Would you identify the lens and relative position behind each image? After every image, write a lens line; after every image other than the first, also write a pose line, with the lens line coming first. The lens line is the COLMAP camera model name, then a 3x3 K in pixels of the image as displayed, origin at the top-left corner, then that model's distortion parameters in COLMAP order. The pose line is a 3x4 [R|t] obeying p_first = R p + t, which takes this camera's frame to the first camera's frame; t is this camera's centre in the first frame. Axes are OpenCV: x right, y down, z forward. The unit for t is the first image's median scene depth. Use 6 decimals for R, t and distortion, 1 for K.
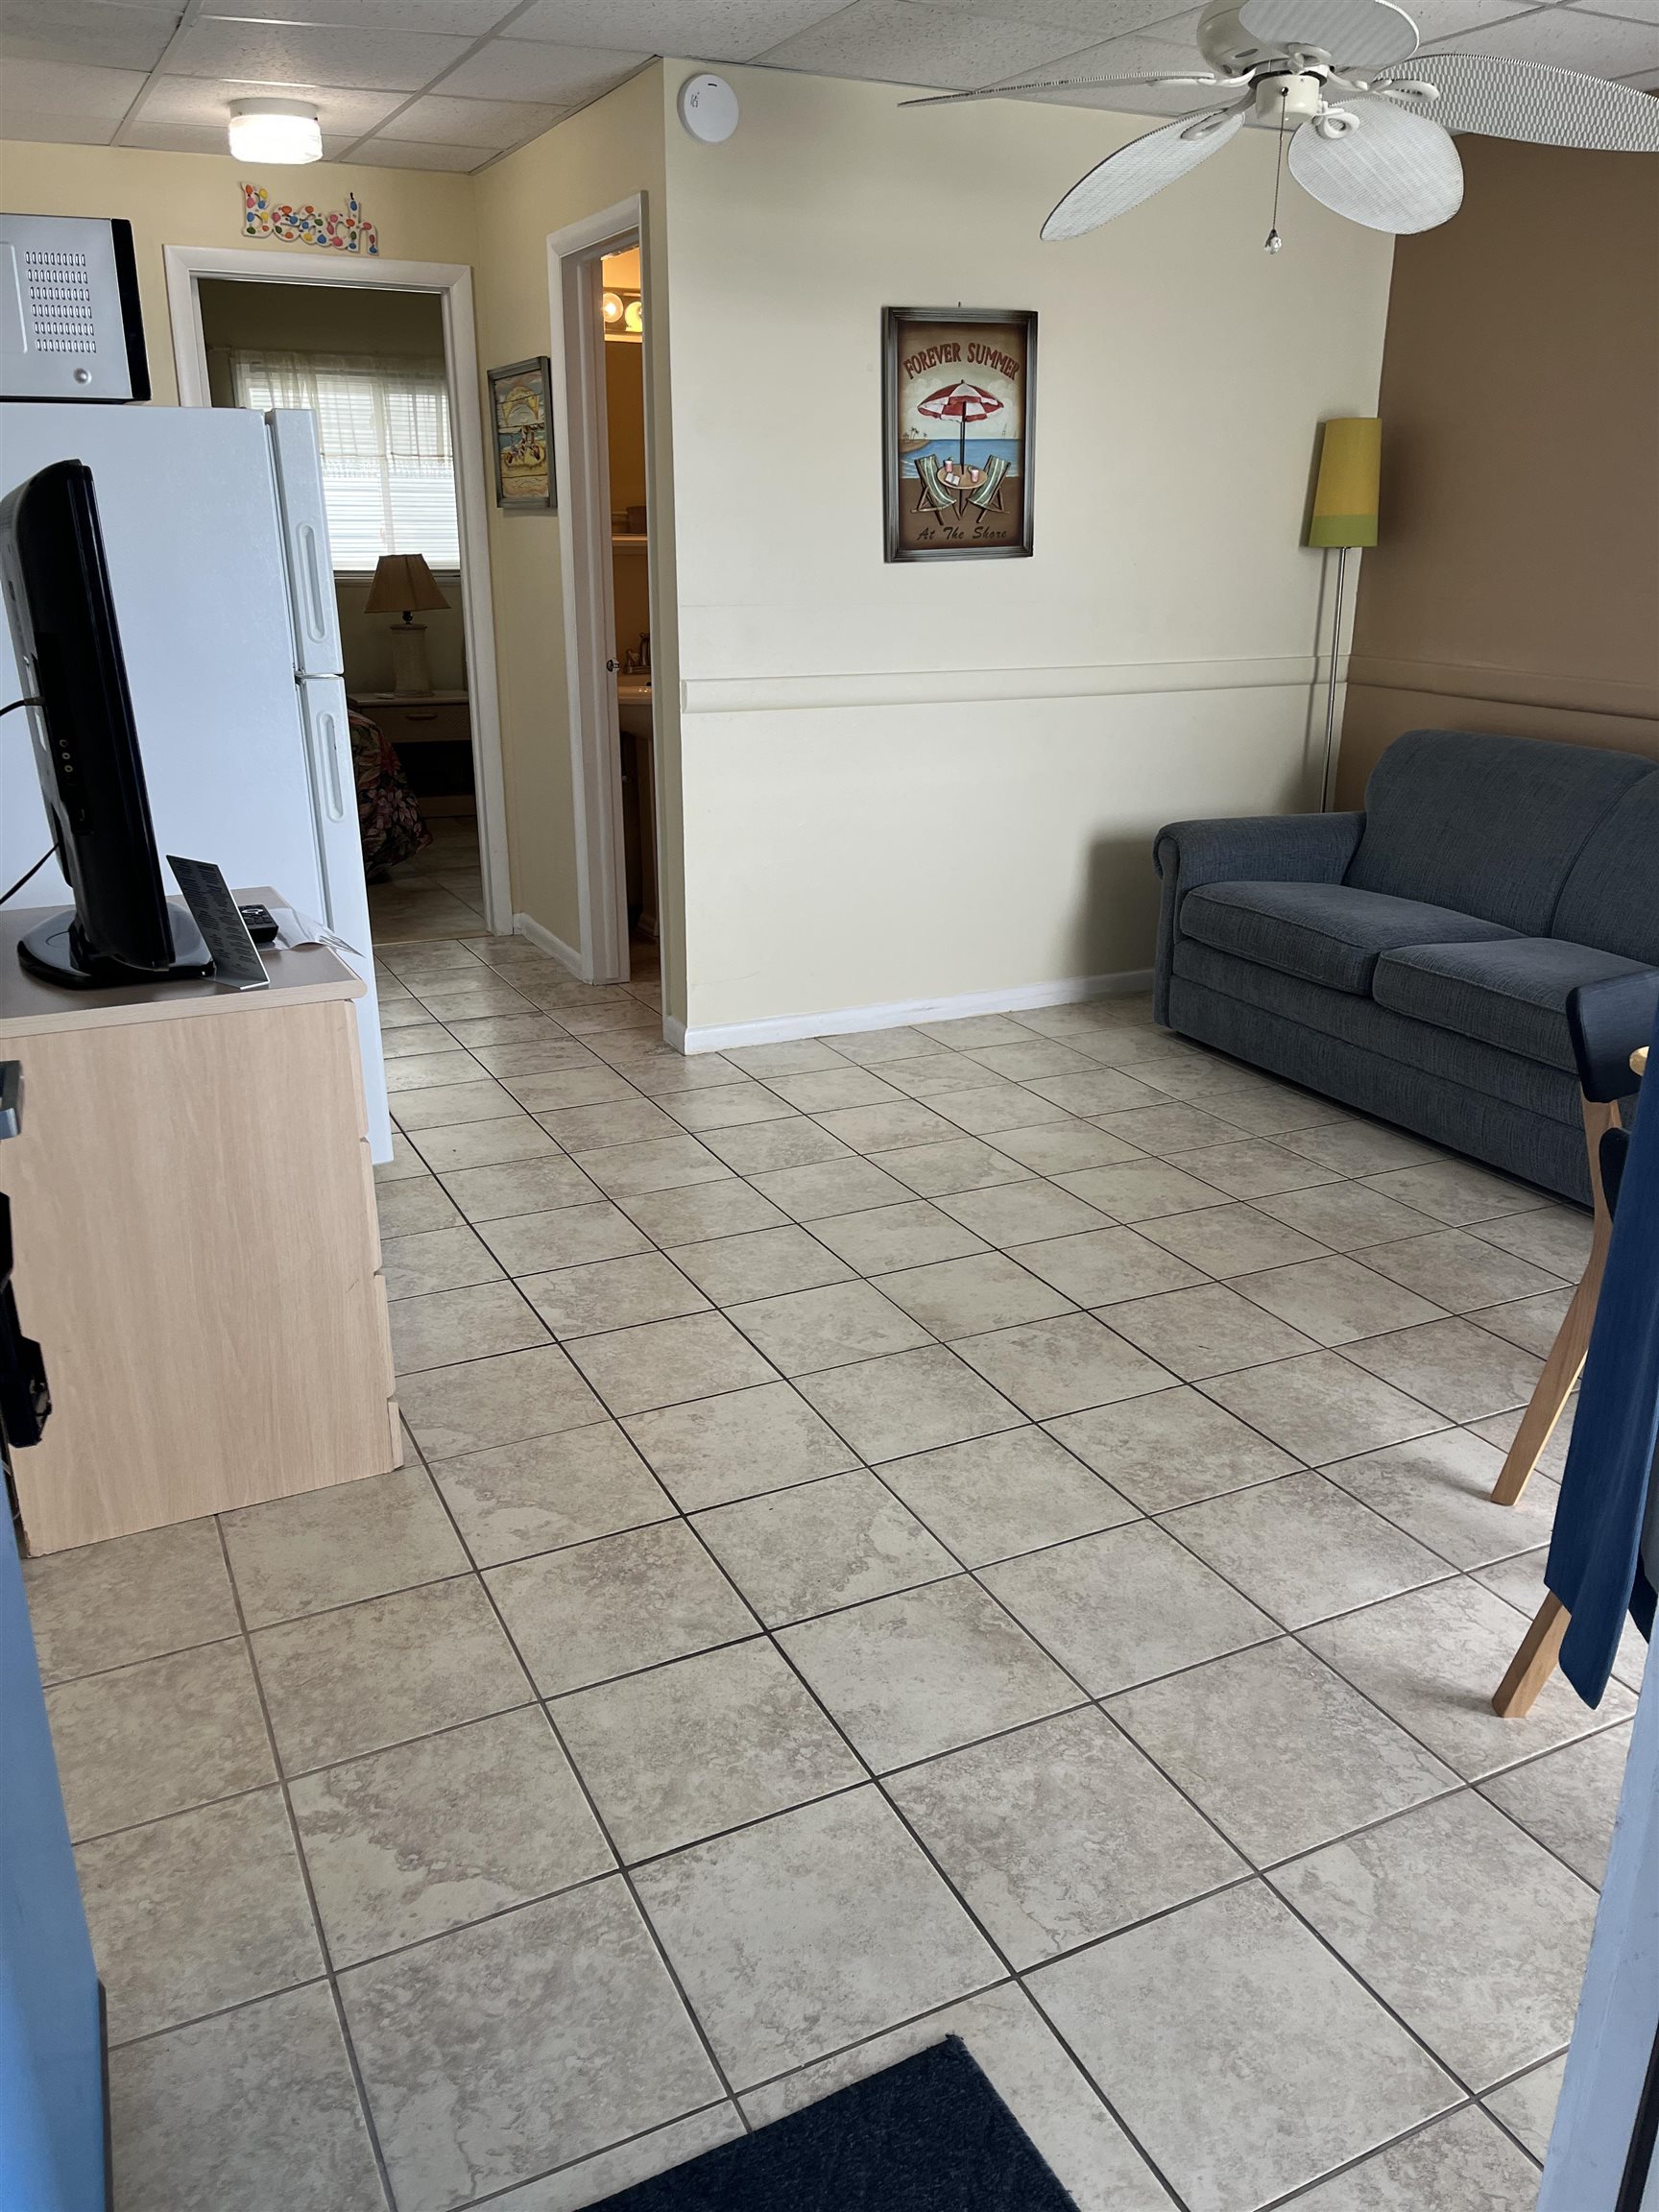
lens RADIAL K [[1680.7, 0, 842.6], [0, 1680.7, 1109.4], [0, 0, 1]] dist [0.064427, -0.086843]
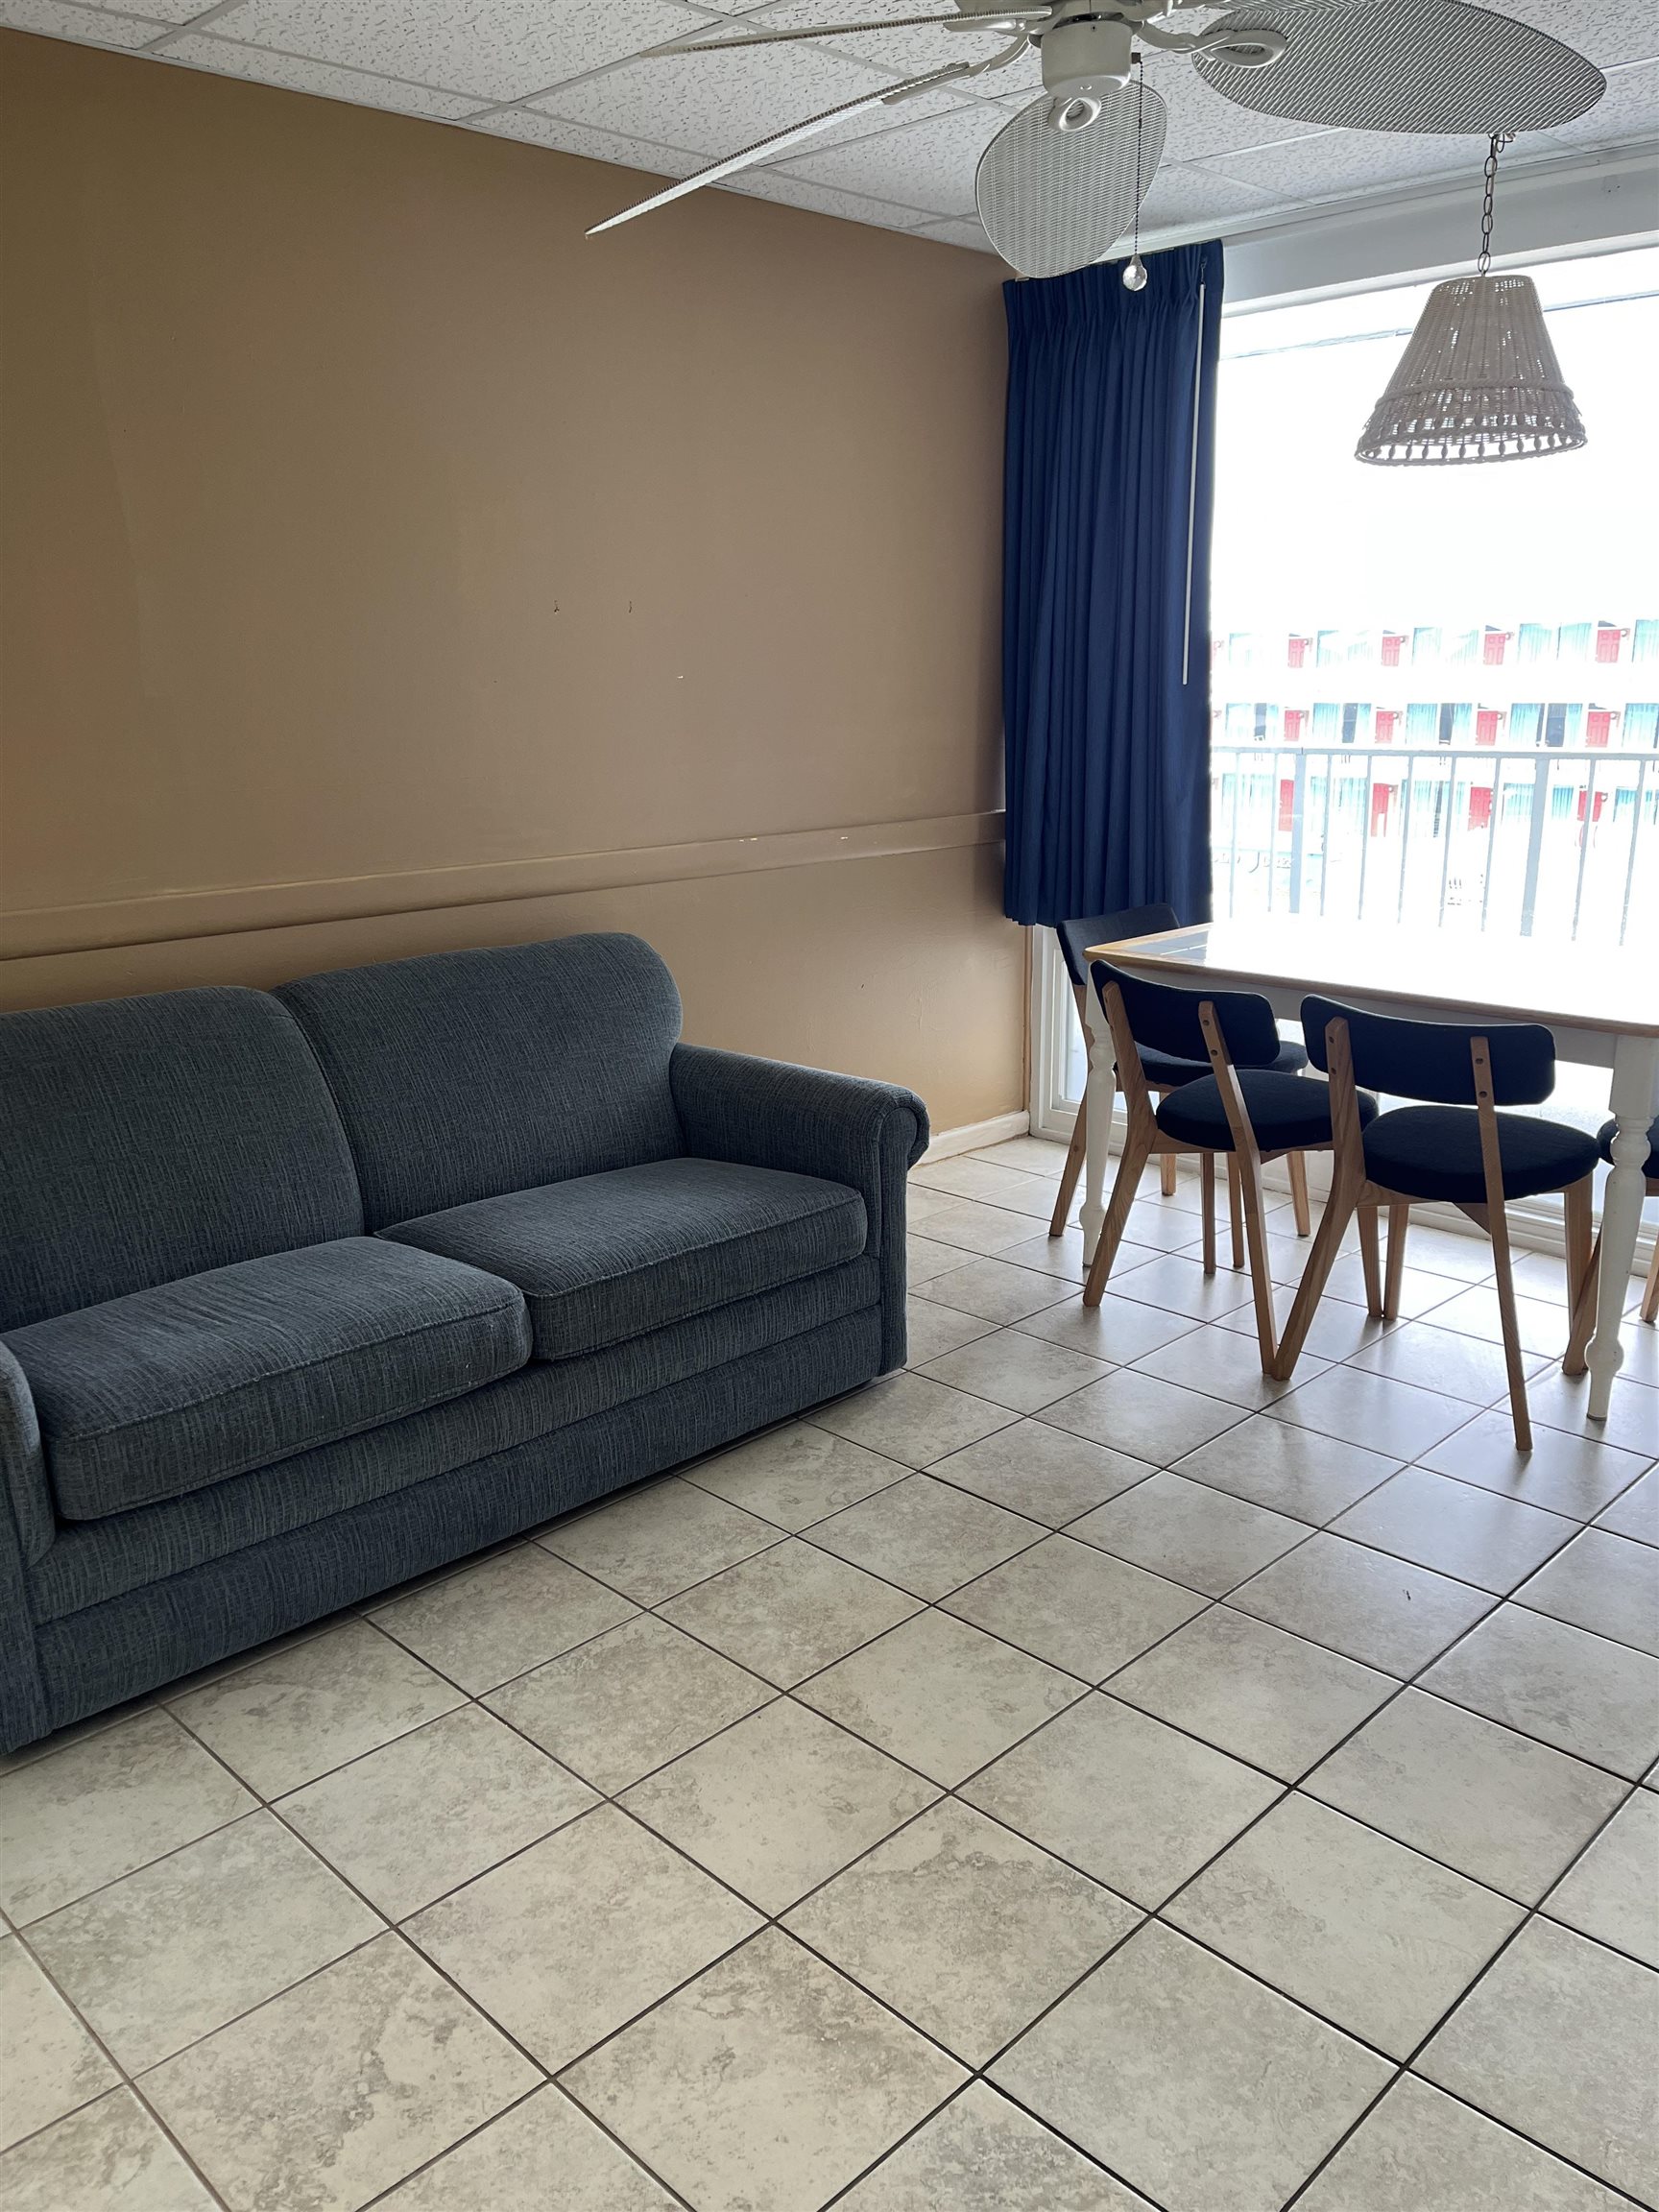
lens RADIAL K [[1671.7, 0, 838.8], [0, 1671.7, 1102.0], [0, 0, 1]] dist [0.027083, 0.005129]
pose [[-0.317619, -0.243939, 0.916303, -0.322955], [0.322699, 0.880852, 0.346359, -0.363706], [-0.891618, 0.405701, -0.201056, 1.027044]]
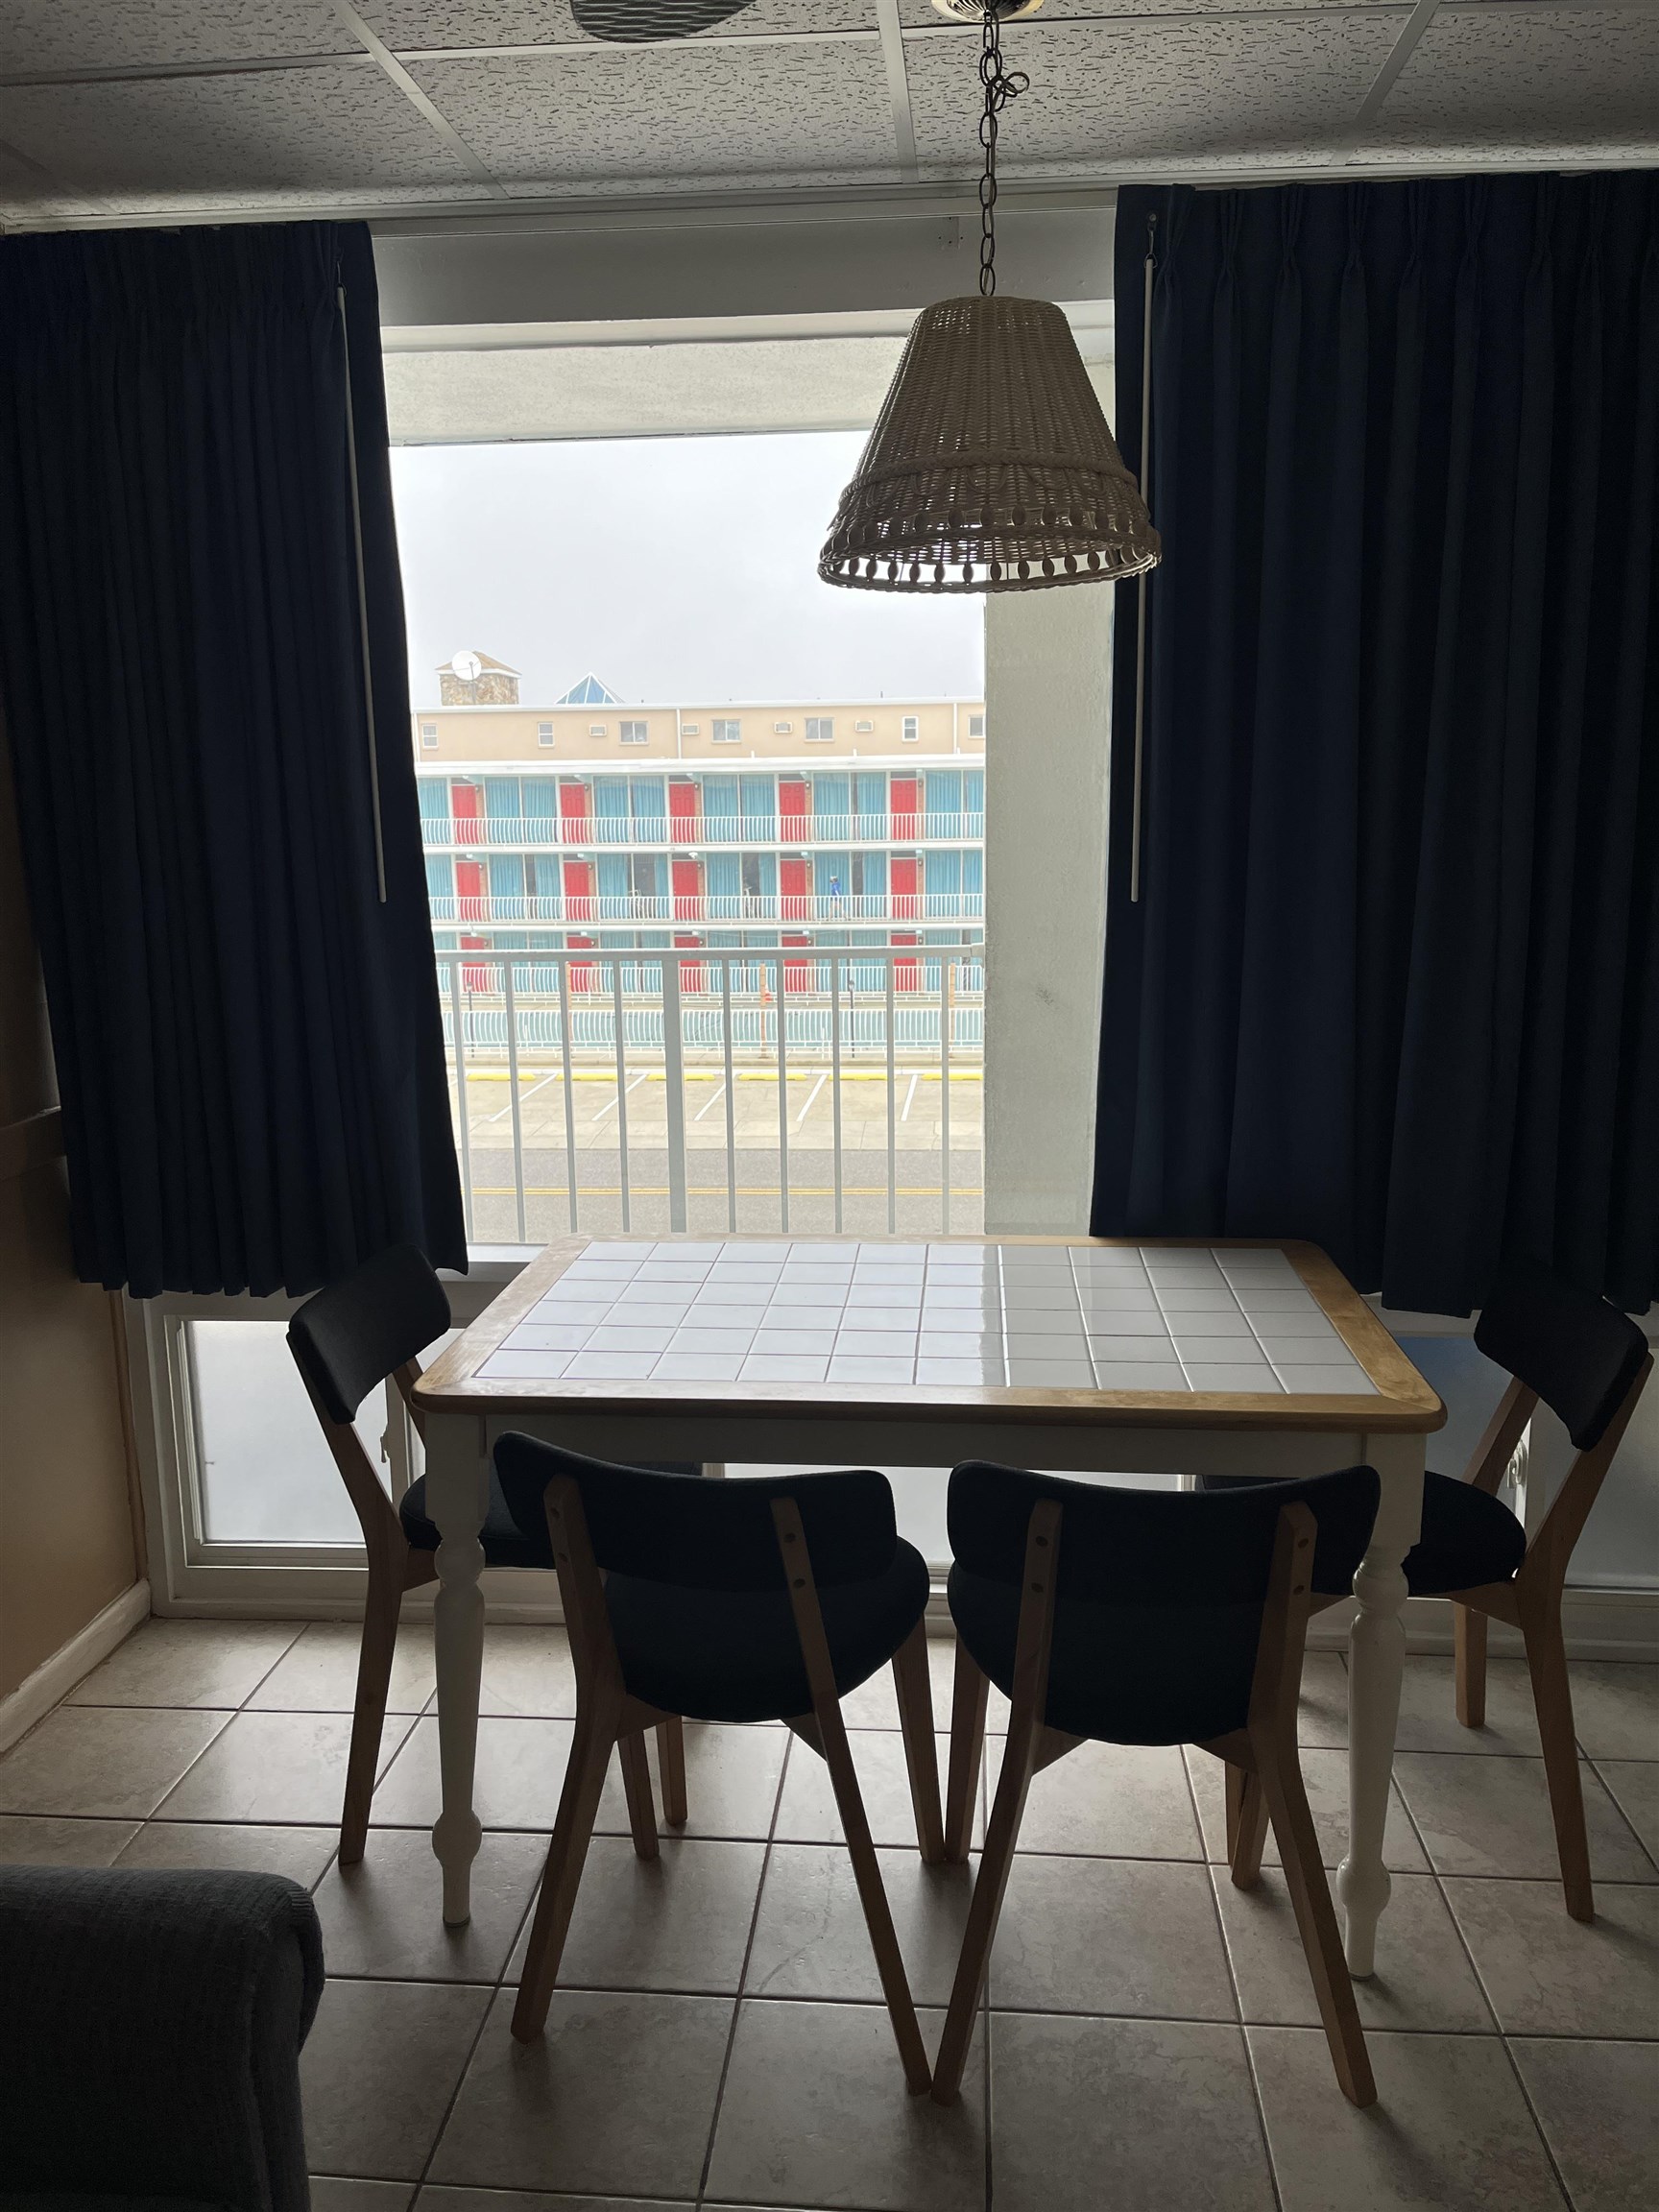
lens RADIAL K [[1680.7, 0, 842.6], [0, 1680.7, 1109.4], [0, 0, 1]] dist [0.064427, -0.086843]
pose [[-0.848817, -0.077683, 0.522948, 0.162185], [0.207156, 0.861181, 0.464170, -0.368853], [-0.486411, 0.502328, -0.714893, 0.940327]]
